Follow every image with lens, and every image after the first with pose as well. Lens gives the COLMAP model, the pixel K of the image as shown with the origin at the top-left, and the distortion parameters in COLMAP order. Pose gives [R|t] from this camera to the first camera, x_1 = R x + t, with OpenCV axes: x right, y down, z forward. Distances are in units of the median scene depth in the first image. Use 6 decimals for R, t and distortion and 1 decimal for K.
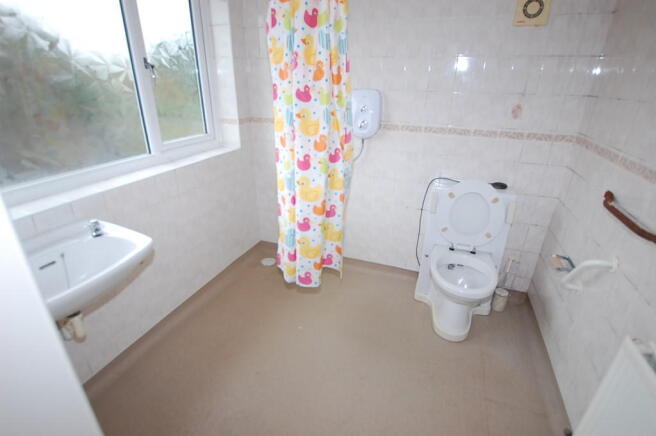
lens RADIAL K [[317.9, 0, 329.2], [0, 317.9, 217.0], [0, 0, 1]] dist [-0.001932, -0.000199]
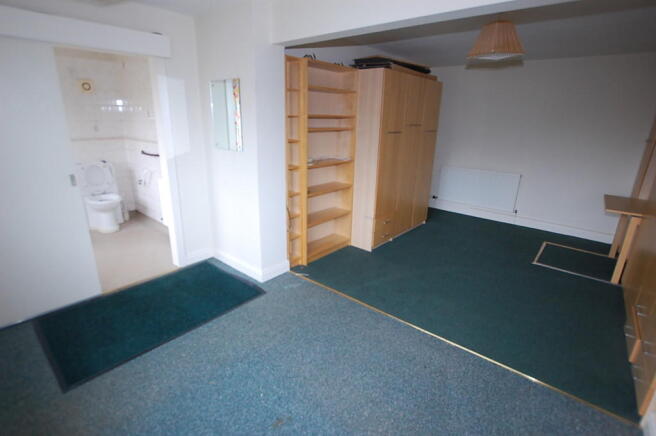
lens RADIAL K [[317.9, 0, 328.3], [0, 317.9, 216.6], [0, 0, 1]] dist [-0.001932, -0.000199]
pose [[0.354416, -0.265343, 0.896650, -0.988930], [0.343366, 0.928837, 0.139147, 0.488440], [-0.869764, 0.258564, 0.420305, -1.185731]]
